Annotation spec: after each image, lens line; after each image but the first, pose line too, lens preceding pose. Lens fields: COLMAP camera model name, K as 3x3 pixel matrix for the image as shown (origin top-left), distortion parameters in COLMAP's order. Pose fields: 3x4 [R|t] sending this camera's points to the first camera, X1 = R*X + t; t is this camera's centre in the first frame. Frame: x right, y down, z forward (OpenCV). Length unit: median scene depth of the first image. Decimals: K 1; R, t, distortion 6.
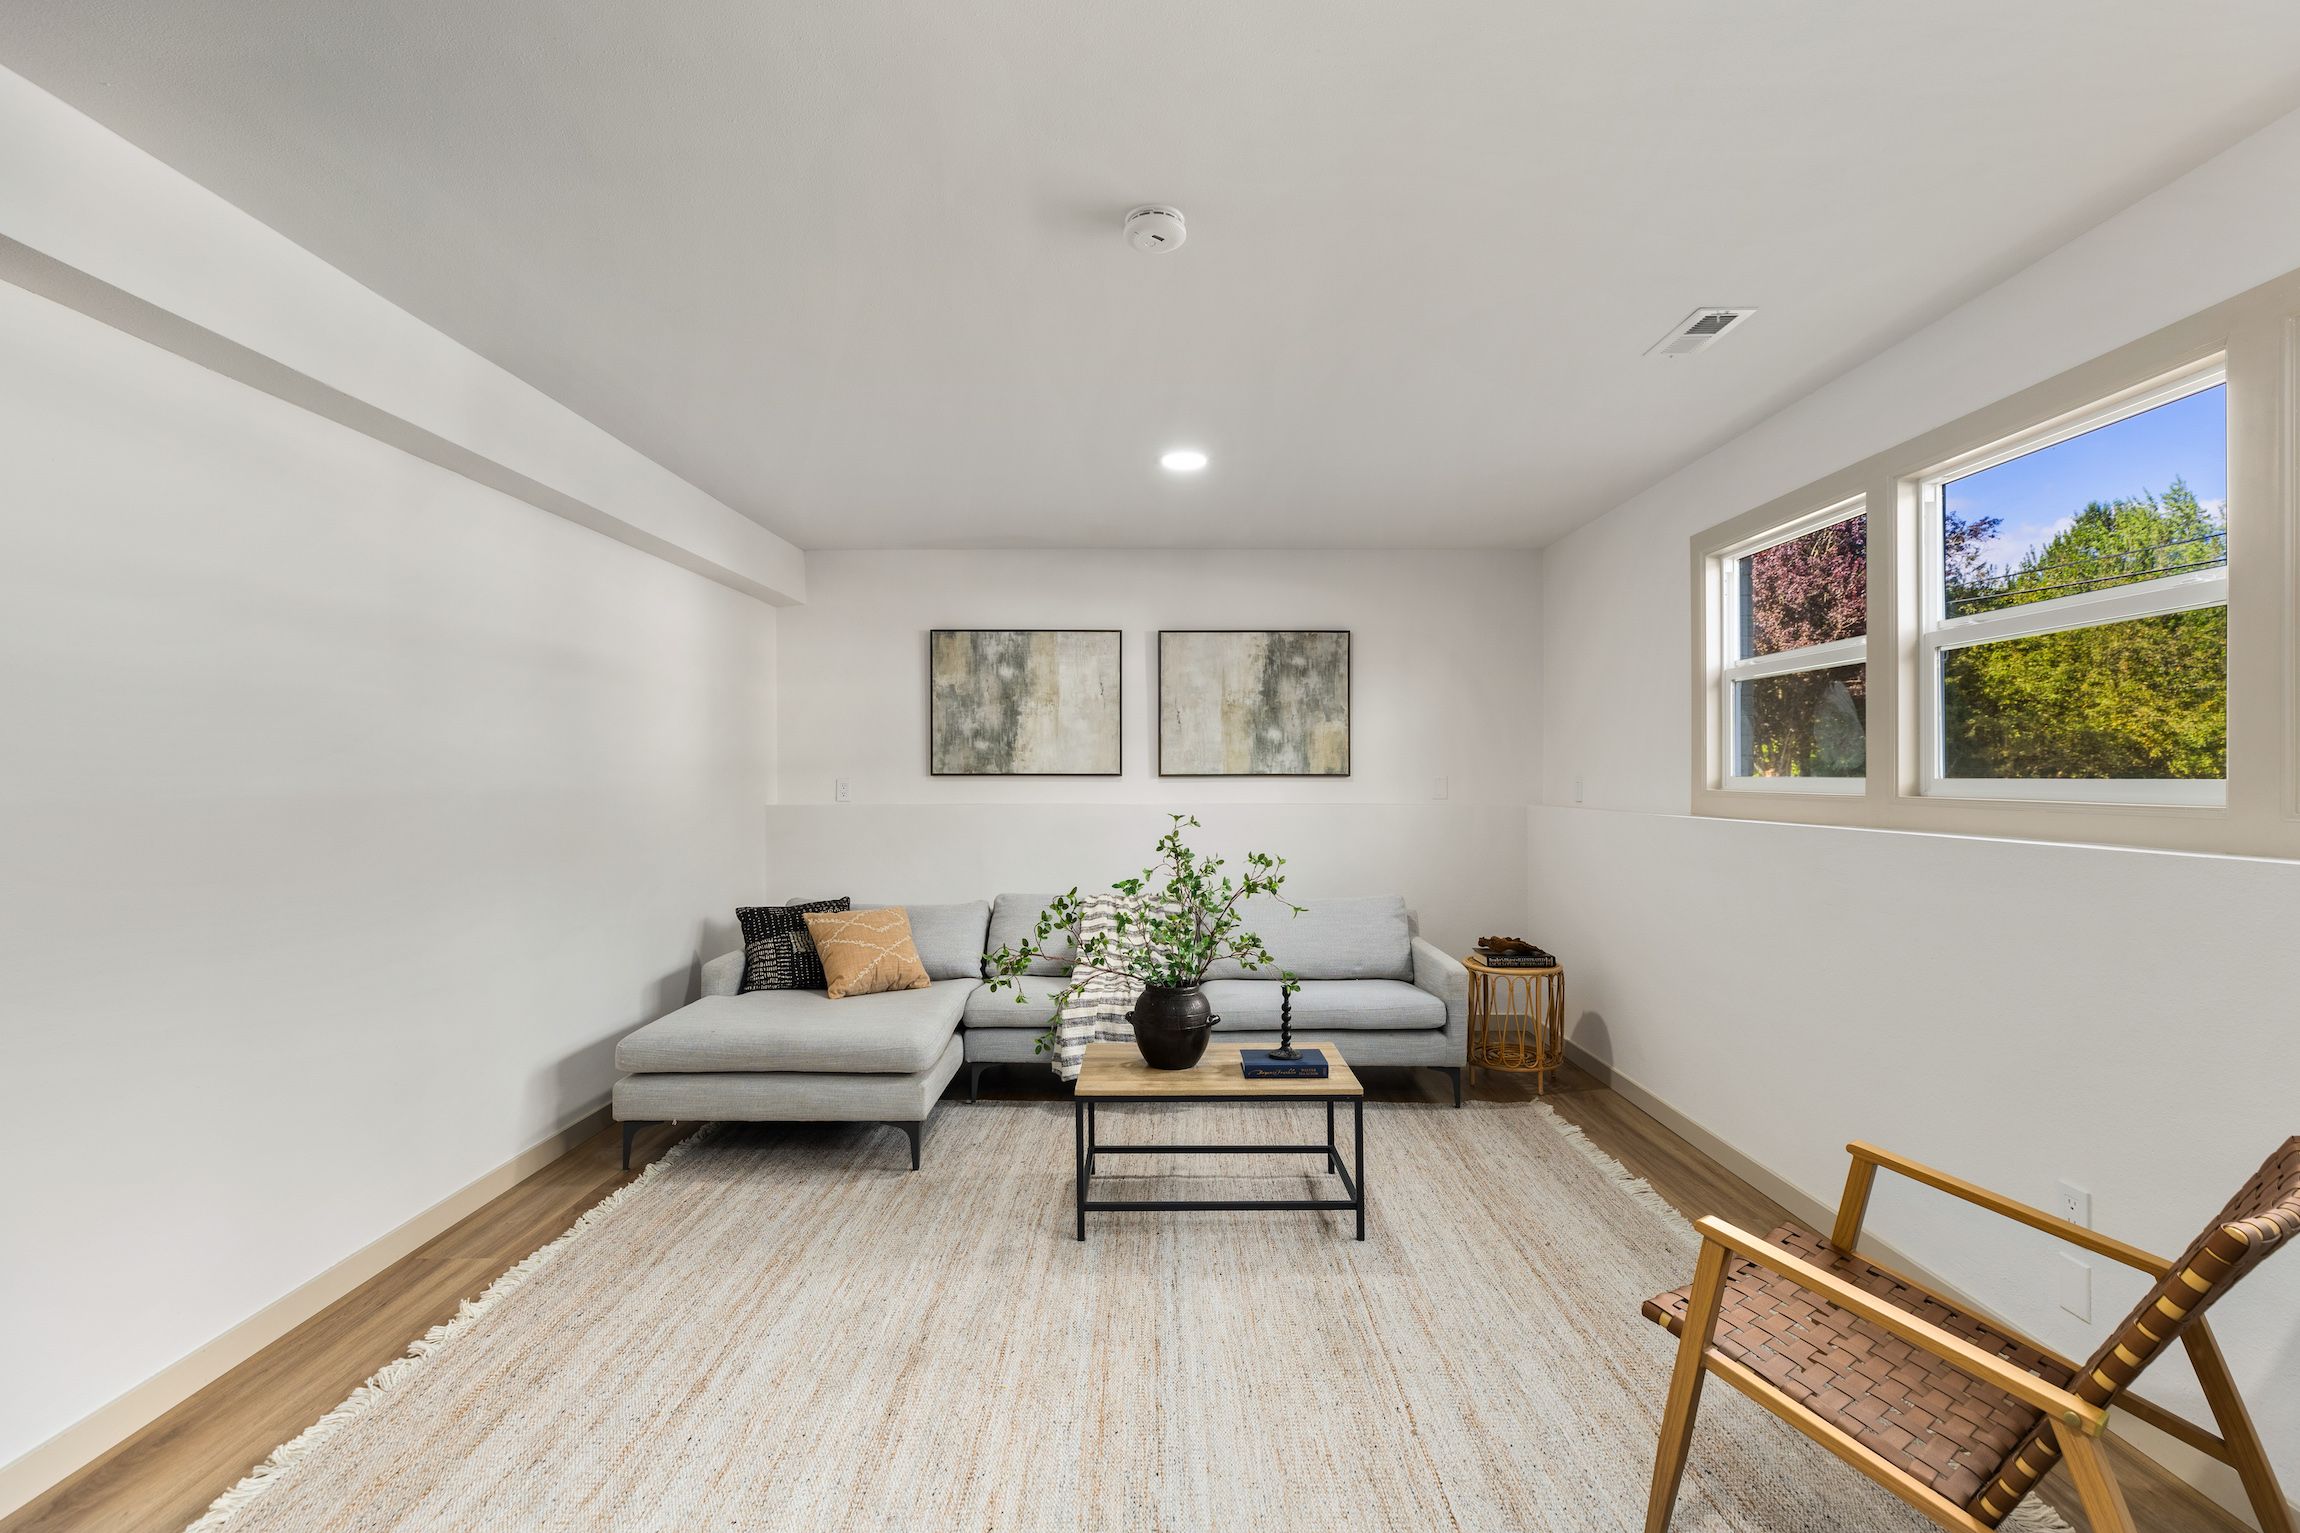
lens RADIAL K [[1037.2, 0, 1160.1], [0, 1037.2, 768.4], [0, 0, 1]] dist [0.007460, -0.001137]
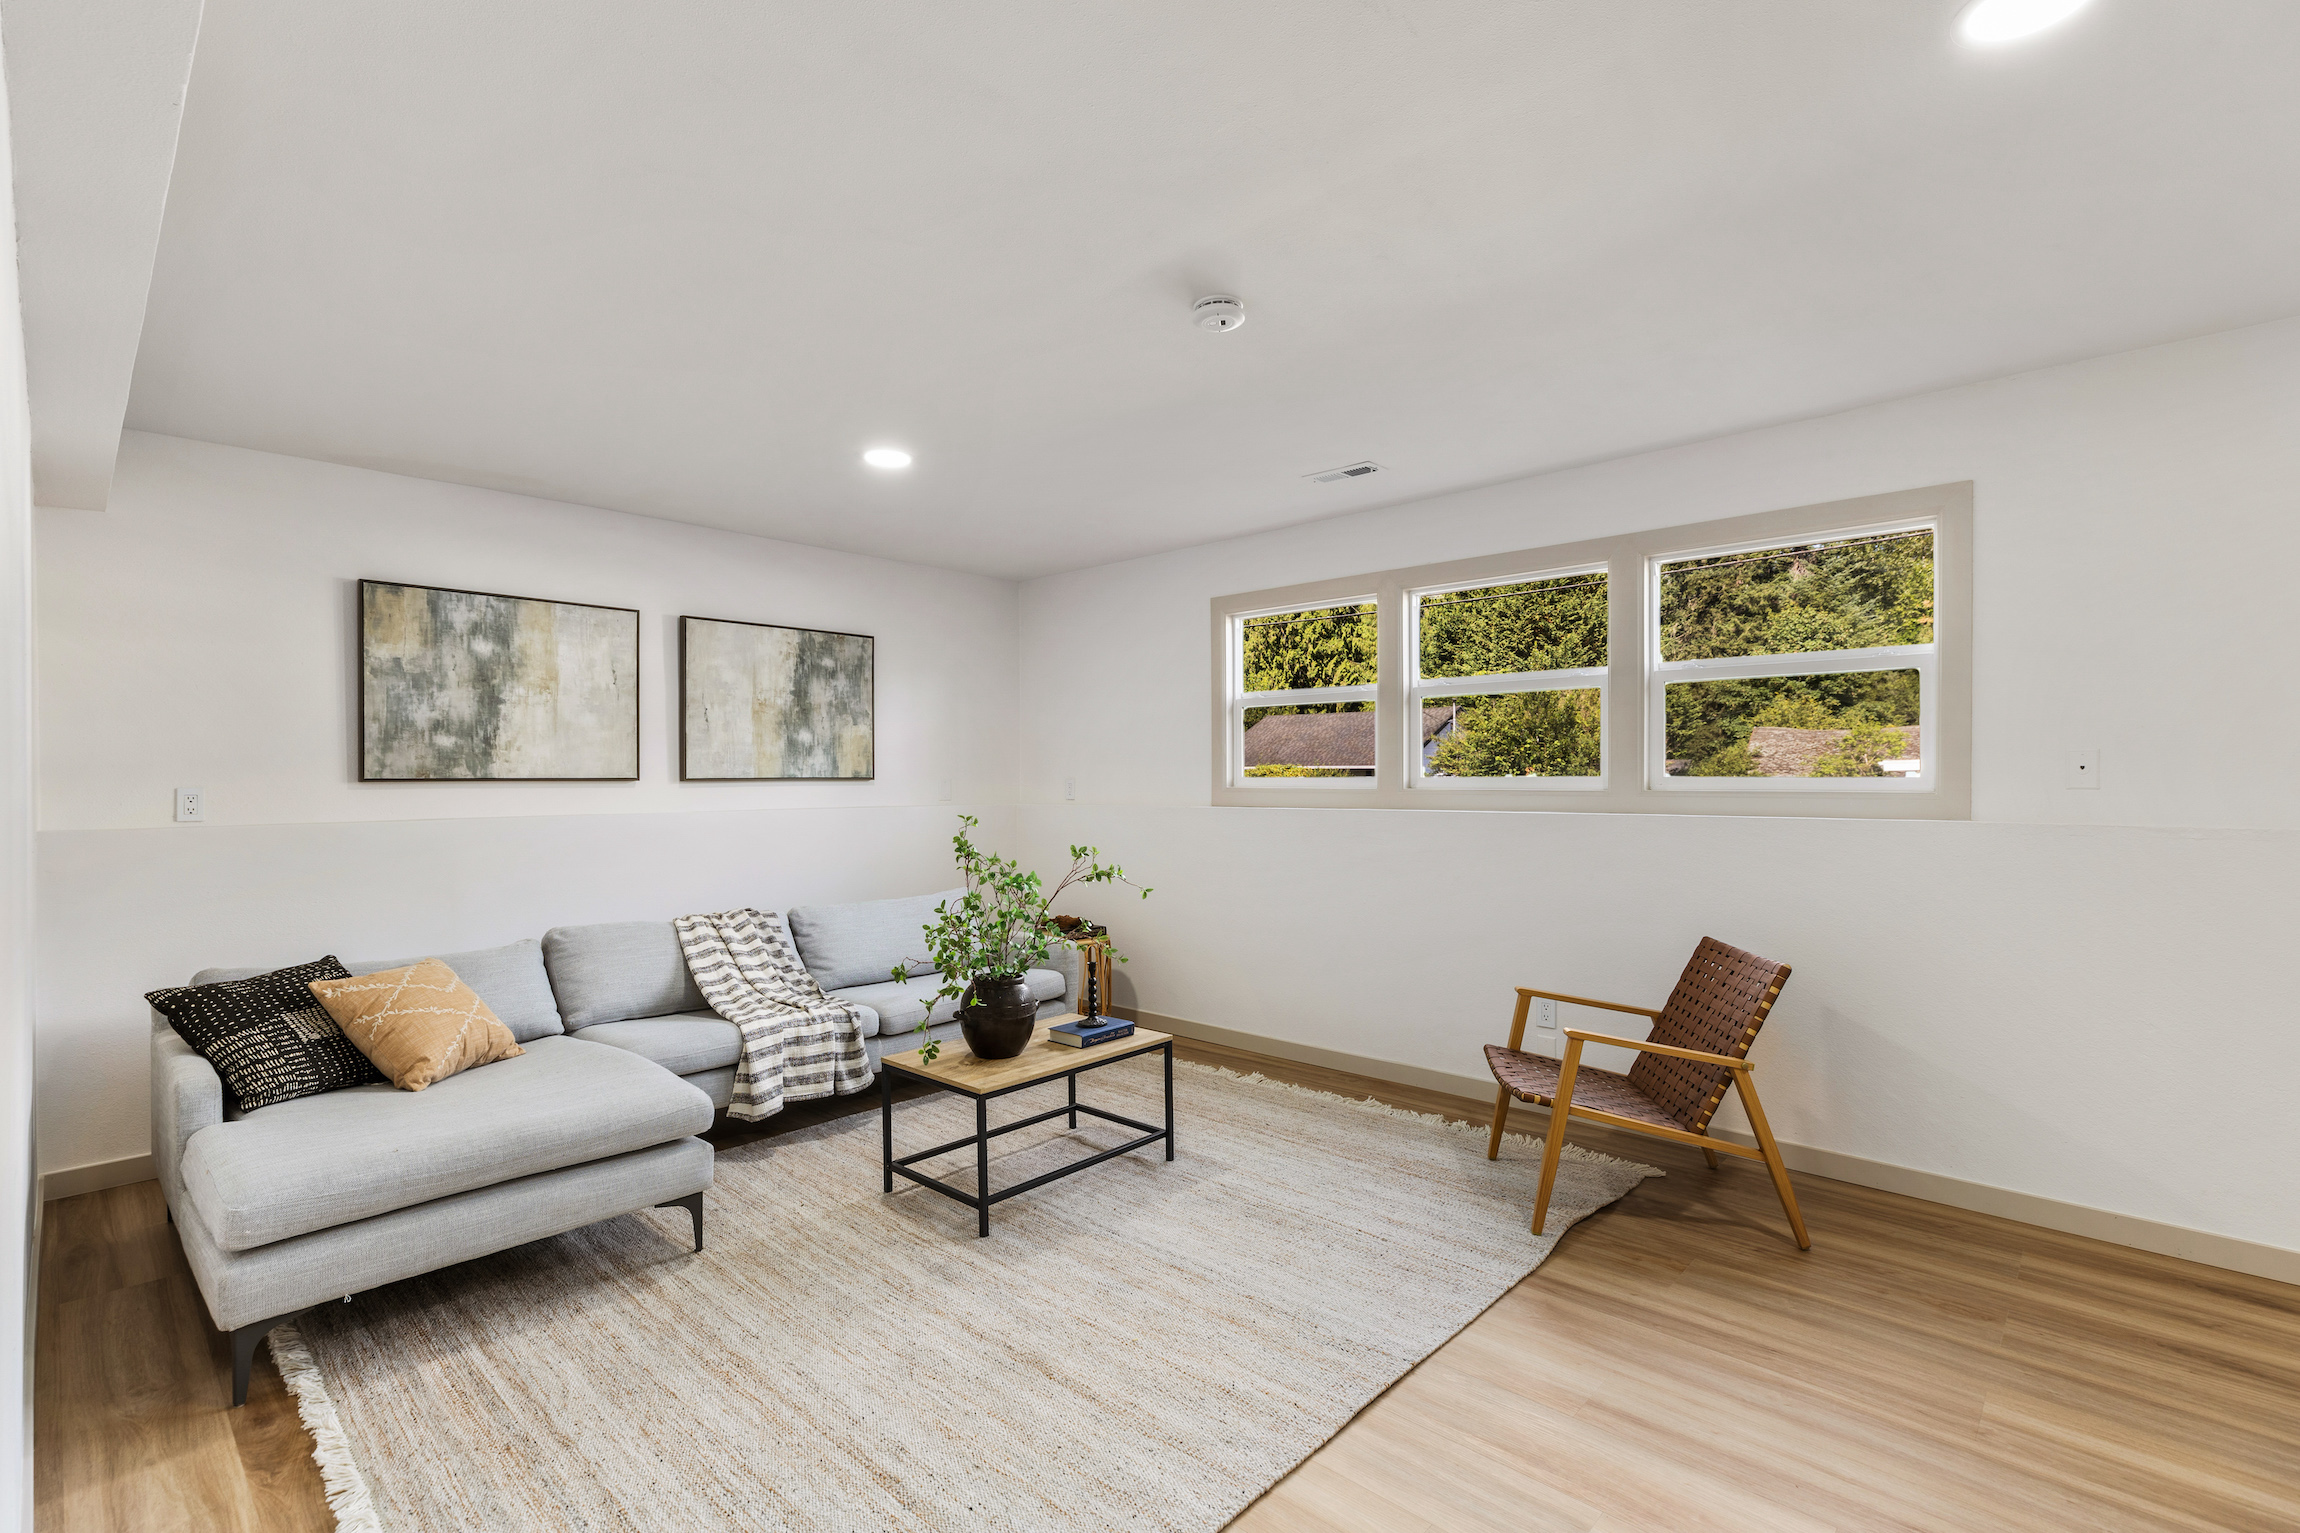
lens RADIAL K [[1037.2, 0, 1172.7], [0, 1037.2, 771.1], [0, 0, 1]] dist [0.007460, -0.001137]
pose [[0.679563, 0.000858, 0.733617, -0.368248], [0.001396, 0.999996, -0.002463, 0.002224], [-0.733616, 0.002698, 0.679559, 0.094232]]
